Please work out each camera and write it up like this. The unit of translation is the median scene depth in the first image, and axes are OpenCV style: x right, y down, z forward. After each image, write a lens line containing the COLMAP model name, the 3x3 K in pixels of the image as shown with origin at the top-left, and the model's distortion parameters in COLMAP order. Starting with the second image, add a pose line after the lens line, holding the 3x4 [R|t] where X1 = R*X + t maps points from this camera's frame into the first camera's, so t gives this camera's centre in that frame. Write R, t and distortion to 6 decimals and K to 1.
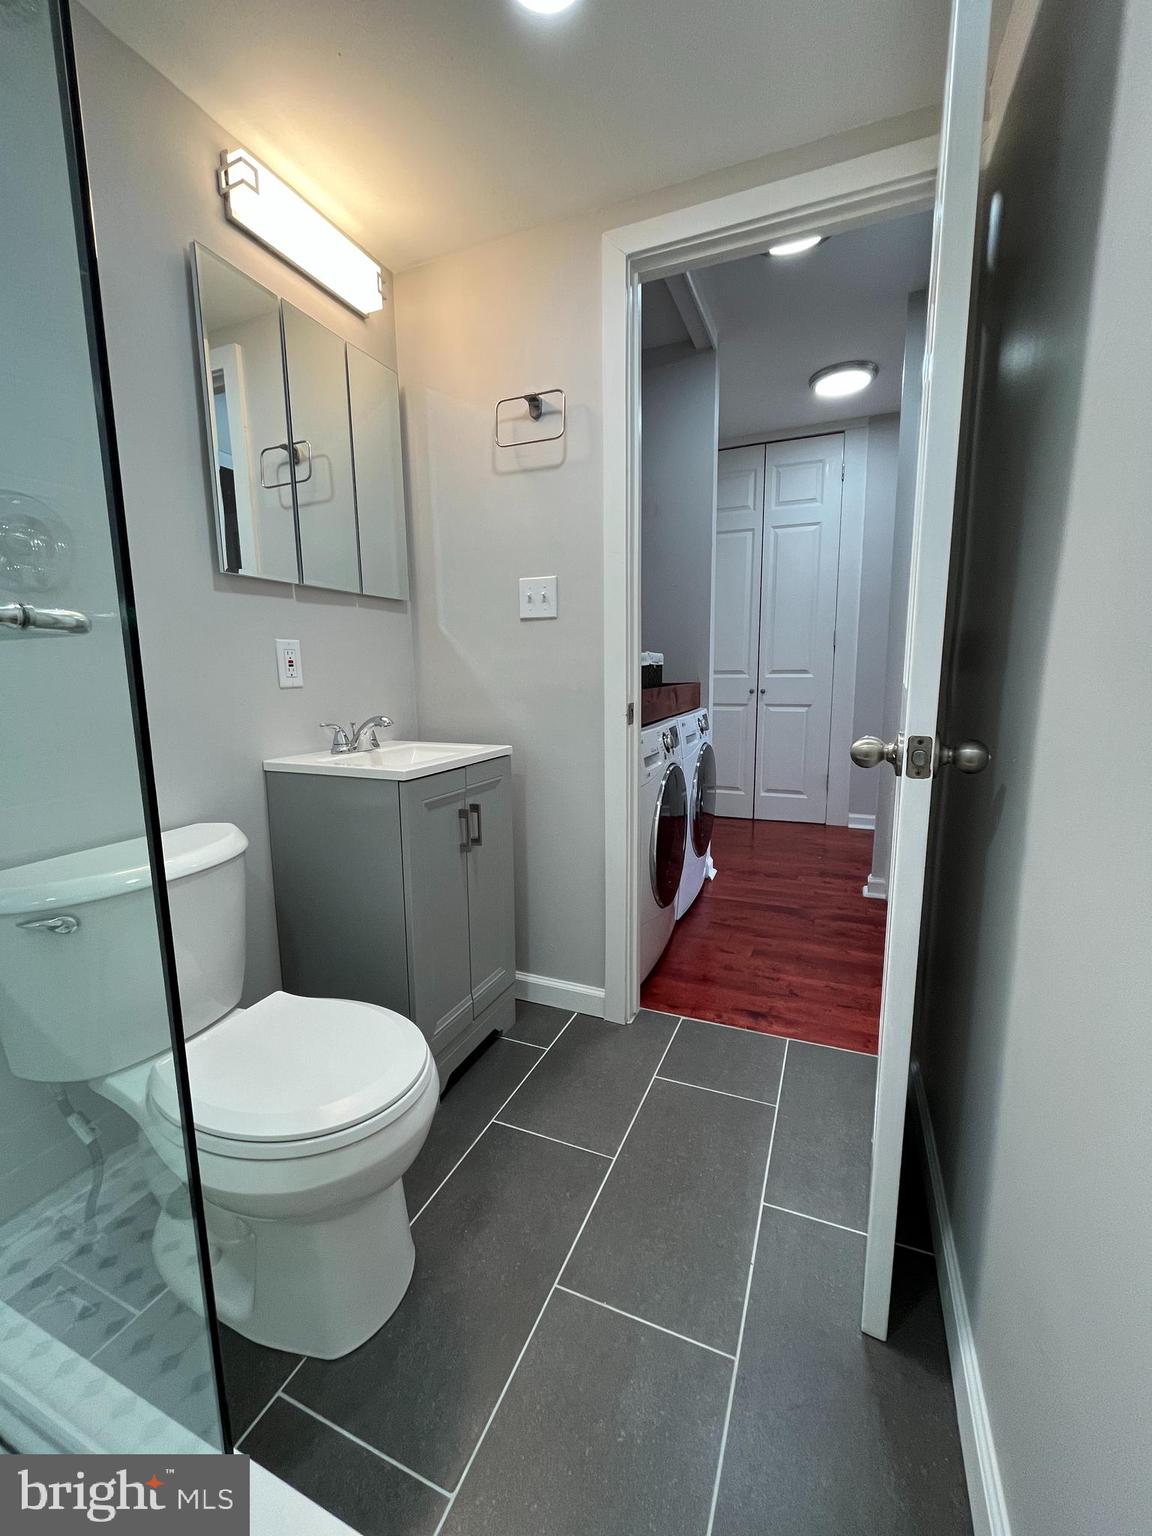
lens RADIAL K [[620.9, 0, 577.1], [0, 620.9, 769.3], [0, 0, 1]] dist [-0.001097, -0.000070]
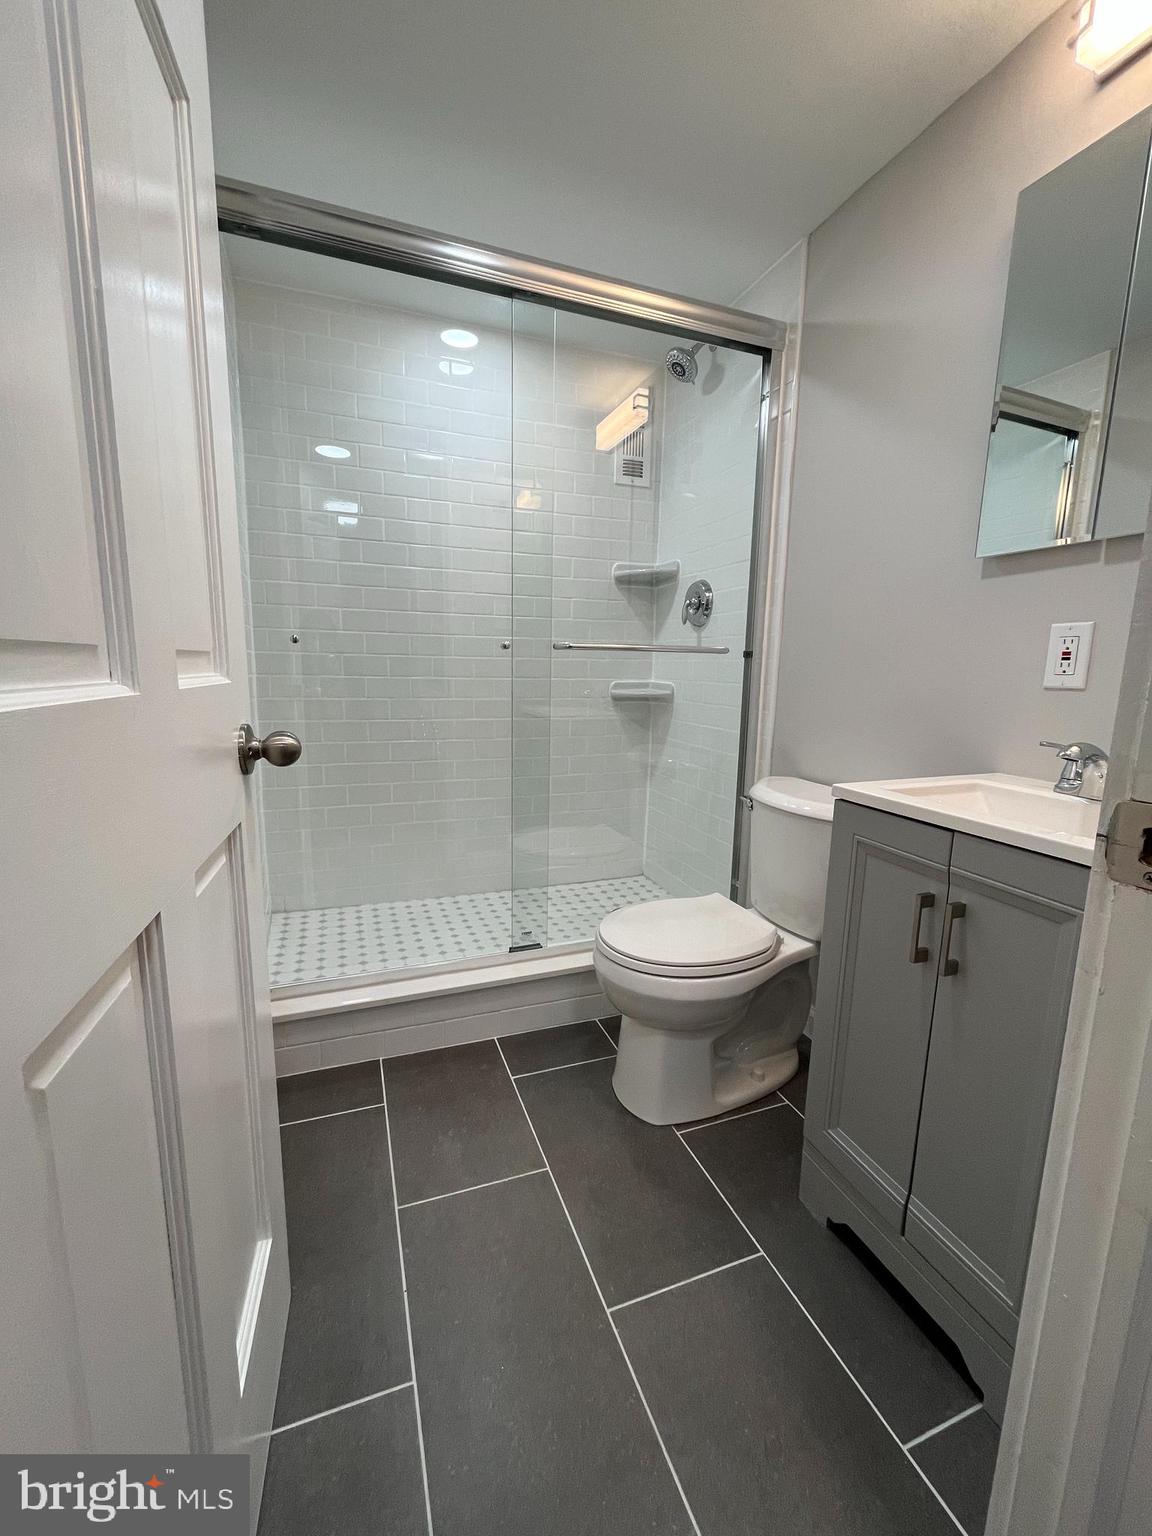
lens RADIAL K [[620.9, 0, 574.3], [0, 620.9, 767.1], [0, 0, 1]] dist [-0.001097, -0.000070]
pose [[-0.722153, 0.111537, -0.682682, 0.463808], [-0.116801, 0.953082, 0.279270, -0.181947], [0.681801, 0.281413, -0.675244, 1.134728]]
